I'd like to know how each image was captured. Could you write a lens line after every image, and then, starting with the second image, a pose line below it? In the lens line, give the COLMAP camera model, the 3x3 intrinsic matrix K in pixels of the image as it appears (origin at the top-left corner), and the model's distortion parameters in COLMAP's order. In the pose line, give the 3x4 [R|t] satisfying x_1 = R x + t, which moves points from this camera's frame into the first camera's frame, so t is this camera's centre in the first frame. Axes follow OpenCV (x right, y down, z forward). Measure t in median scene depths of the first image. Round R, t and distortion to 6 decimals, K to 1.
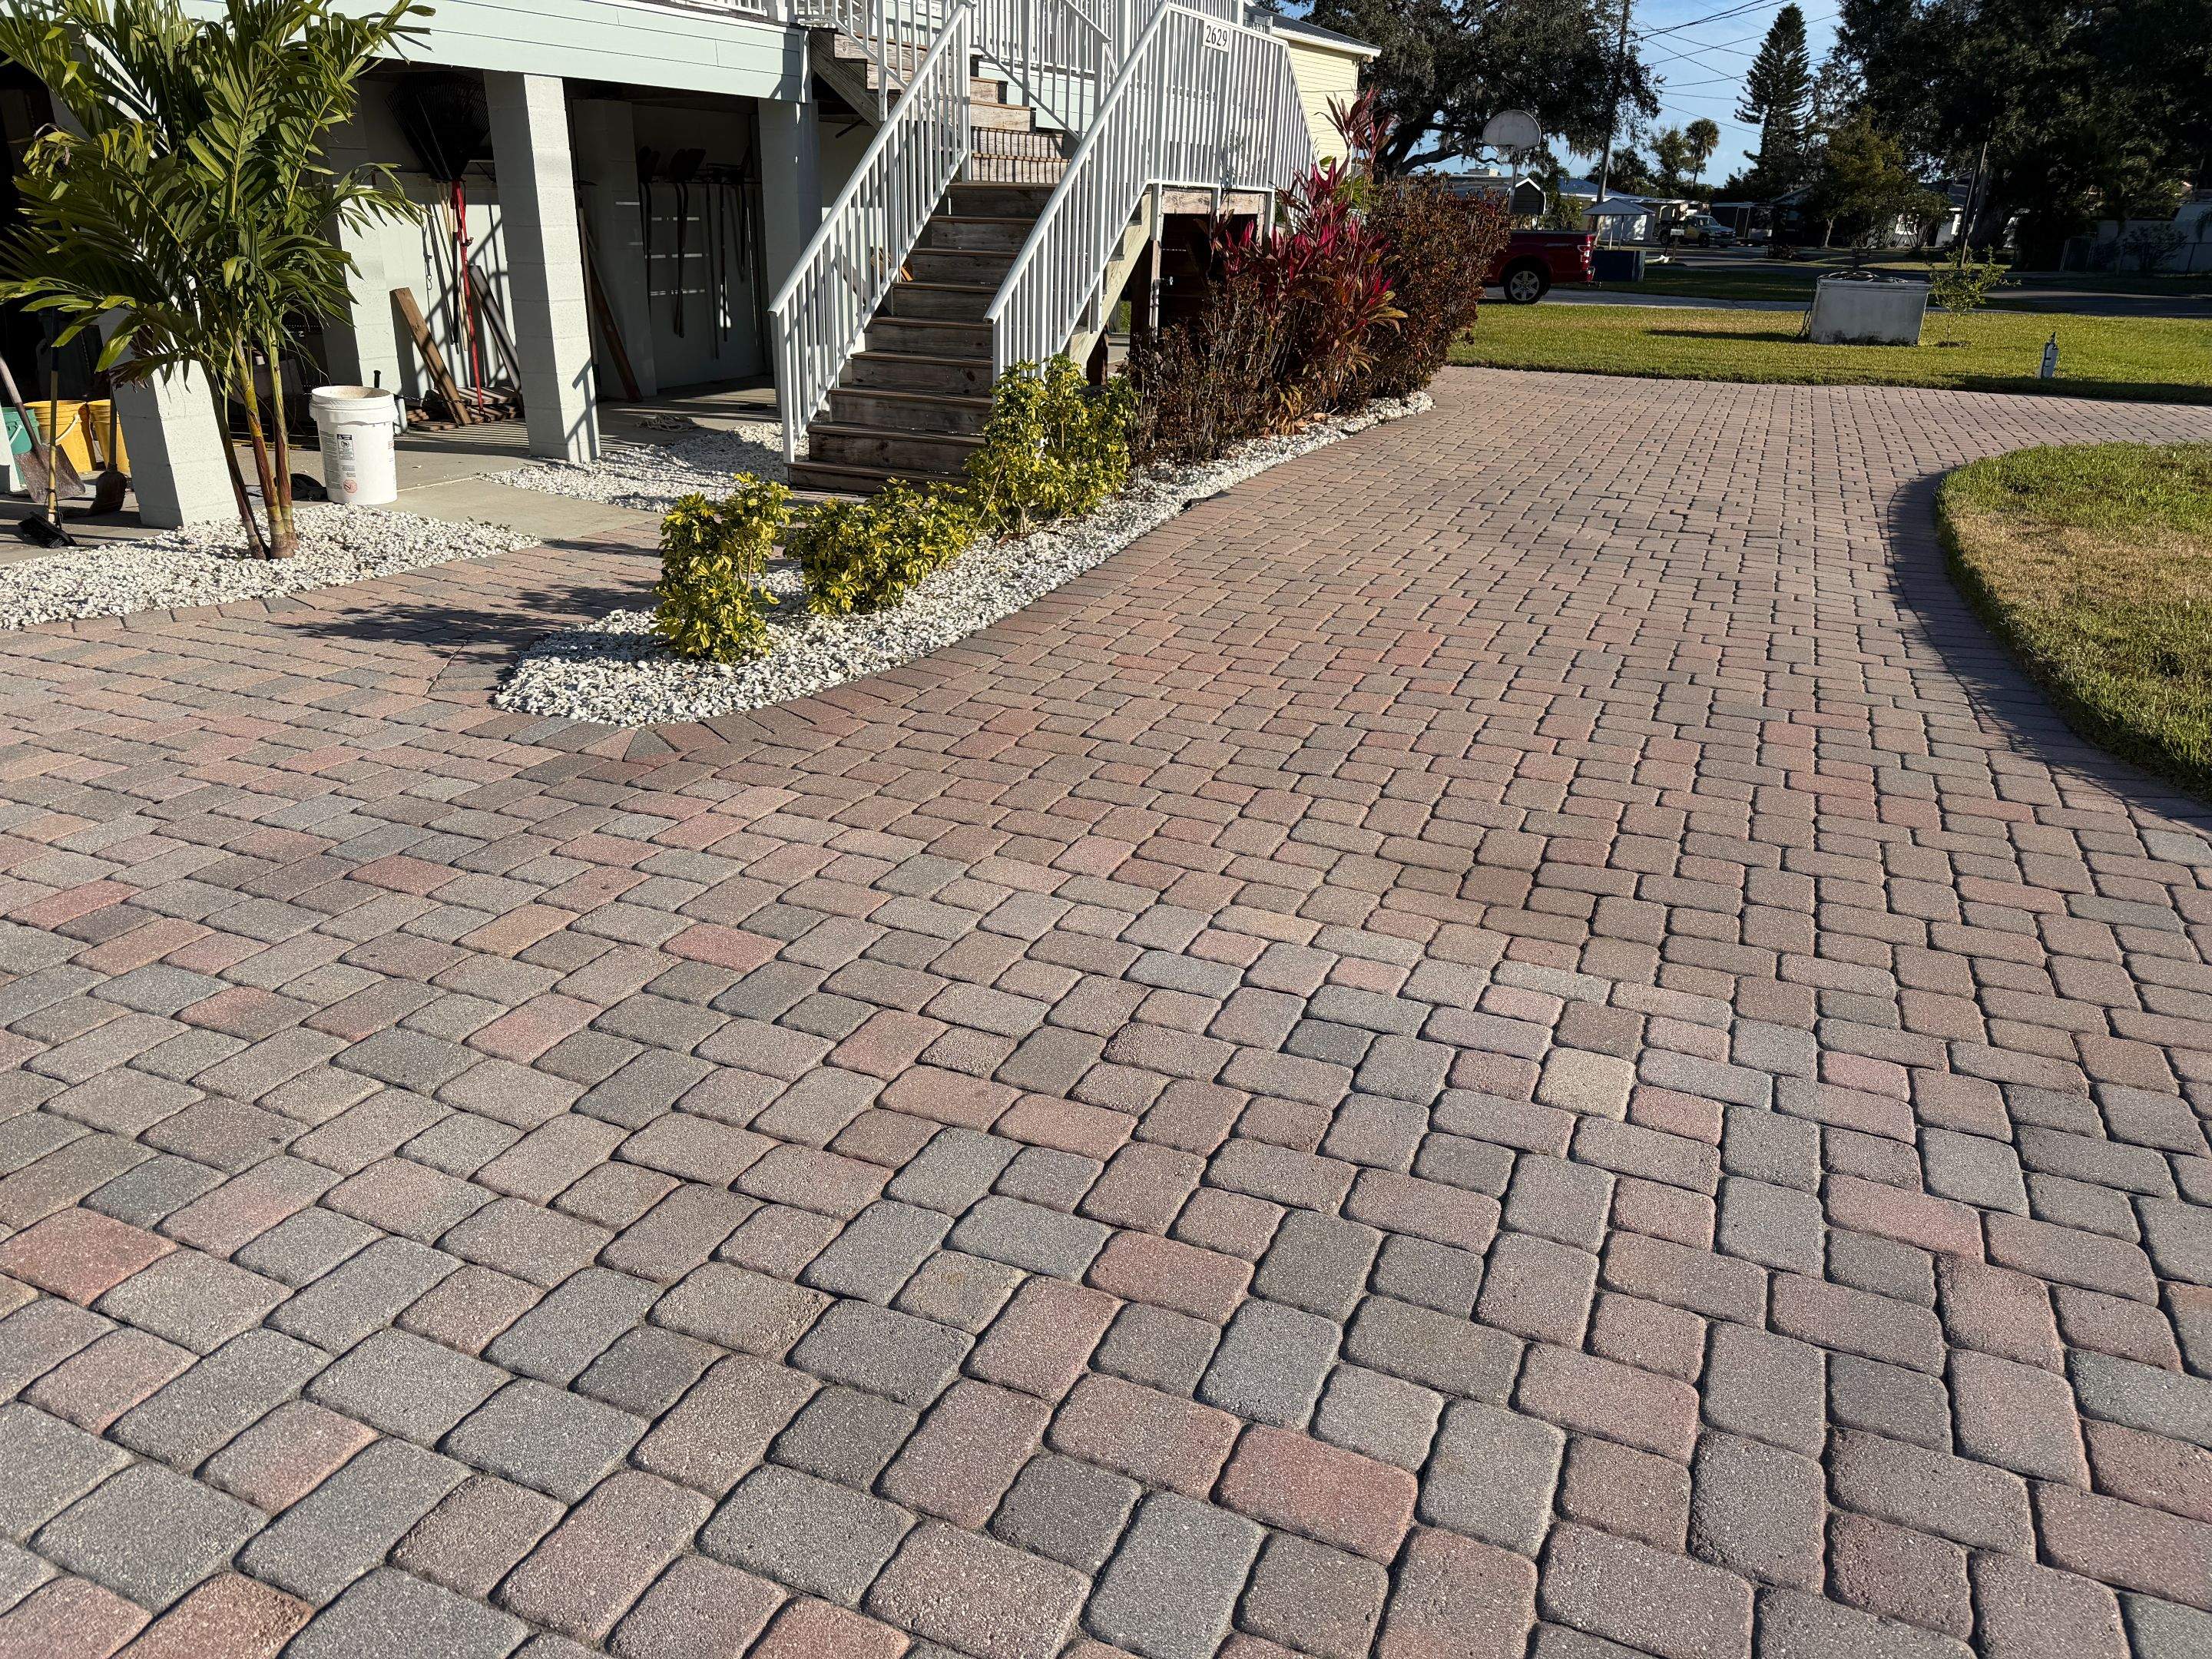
lens RADIAL K [[1561.5, 0, 1095.2], [0, 1561.5, 841.5], [0, 0, 1]] dist [0.042625, -0.038646]
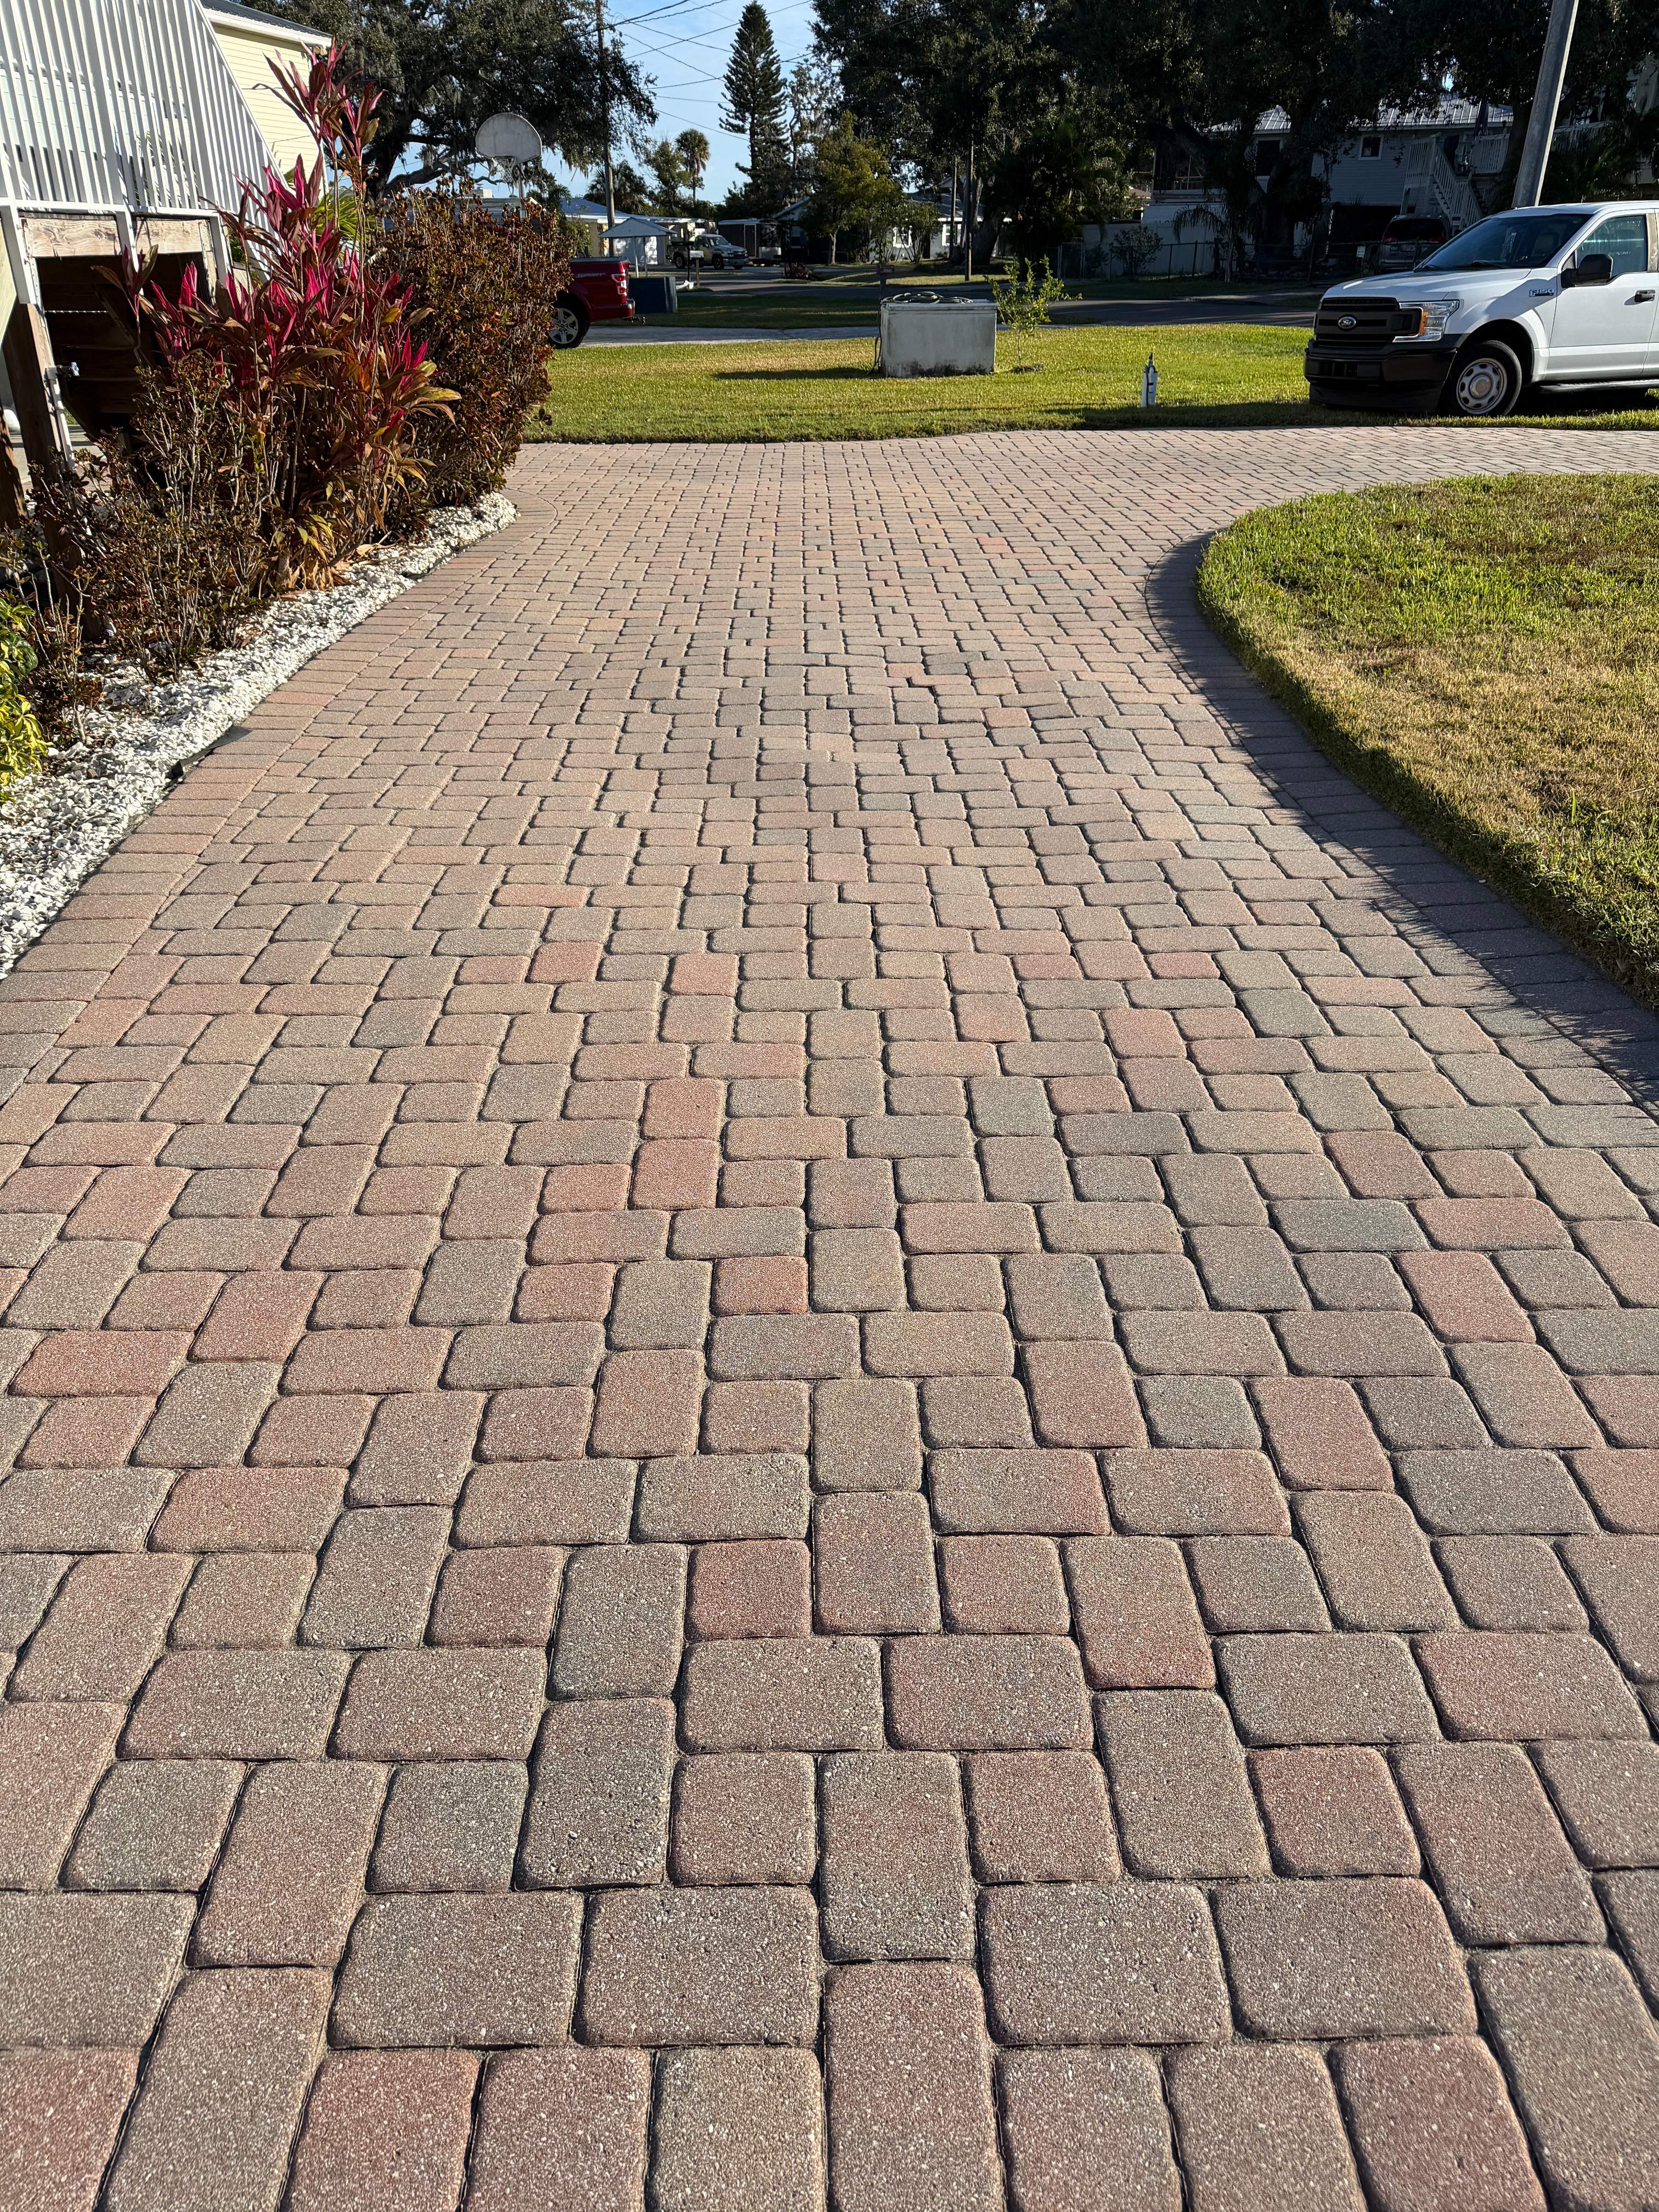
lens RADIAL K [[1569.4, 0, 816.8], [0, 1569.4, 1076.0], [0, 0, 1]] dist [0.046781, -0.041792]
pose [[0.916493, -0.217820, 0.335553, 0.030581], [0.181585, 0.973893, 0.136230, -0.078340], [-0.356466, -0.063922, 0.932119, 0.194775]]
